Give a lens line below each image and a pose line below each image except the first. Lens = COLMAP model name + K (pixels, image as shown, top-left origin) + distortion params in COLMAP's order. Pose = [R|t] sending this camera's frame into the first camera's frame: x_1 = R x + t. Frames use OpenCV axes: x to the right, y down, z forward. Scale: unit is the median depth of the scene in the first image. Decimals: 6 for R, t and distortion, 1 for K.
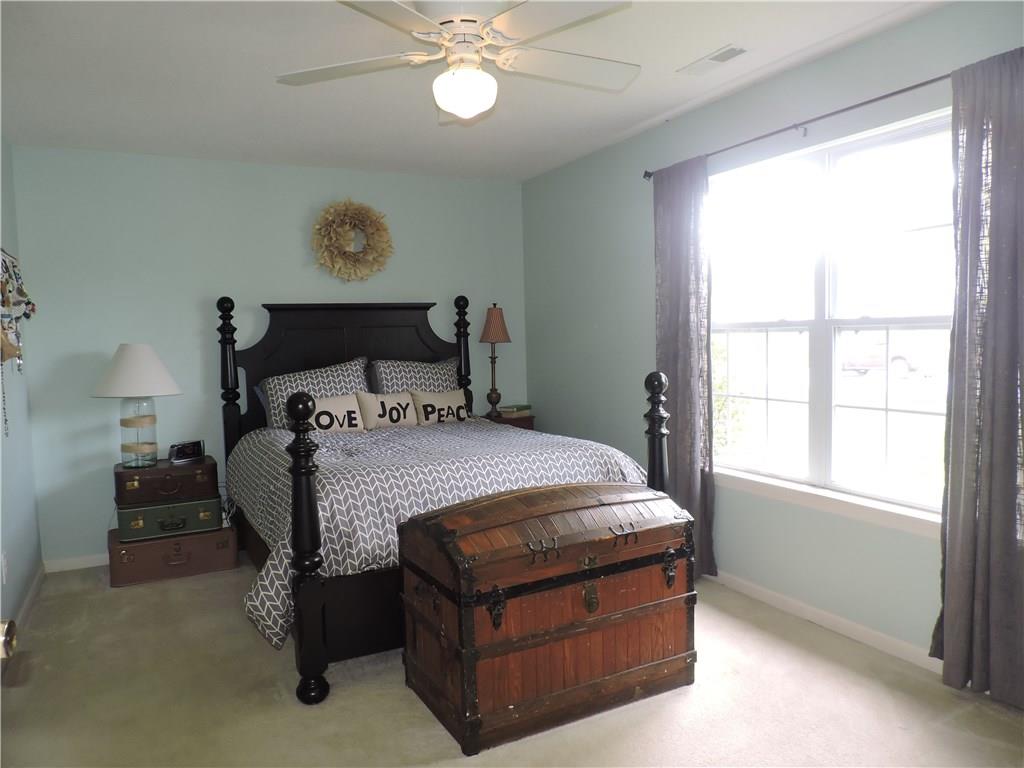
lens RADIAL K [[725.0, 0, 512.0], [0, 725.0, 384.0], [0, 0, 1]] dist [-0.019863, -0.000300]
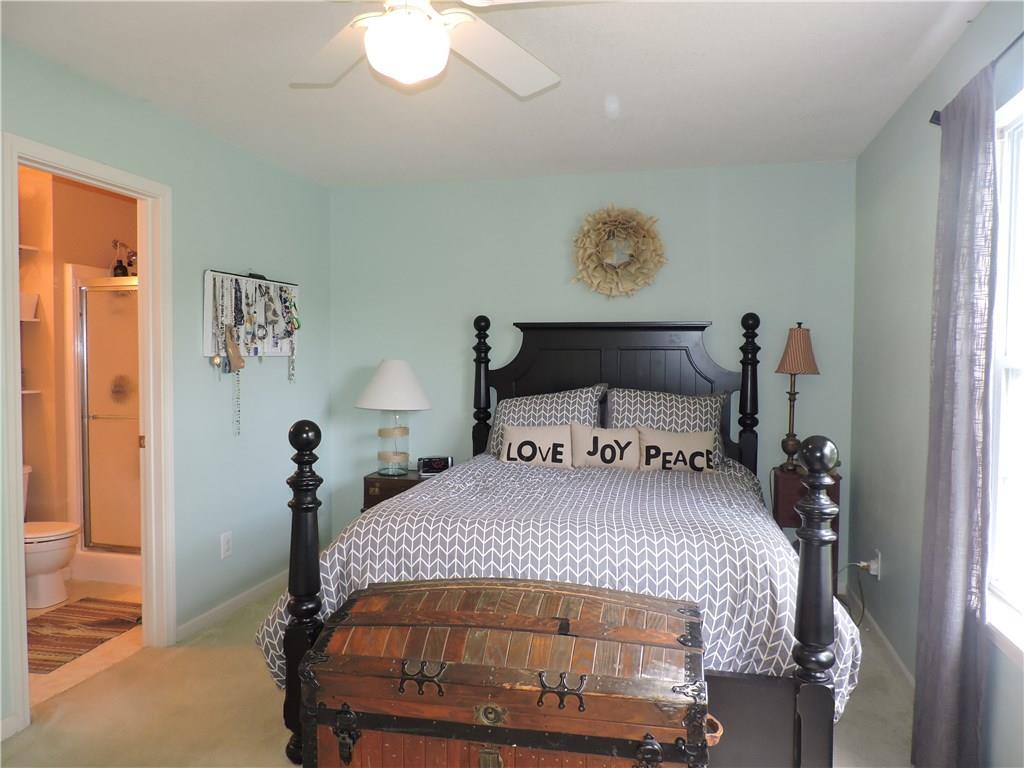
lens RADIAL K [[724.5, 0, 515.2], [0, 724.5, 392.2], [0, 0, 1]] dist [-0.022339, -0.002433]
pose [[0.764041, 0.062317, -0.642151, 0.290529], [-0.071149, 0.997392, 0.012136, -0.031525], [0.641232, 0.036416, 0.766482, 0.276746]]
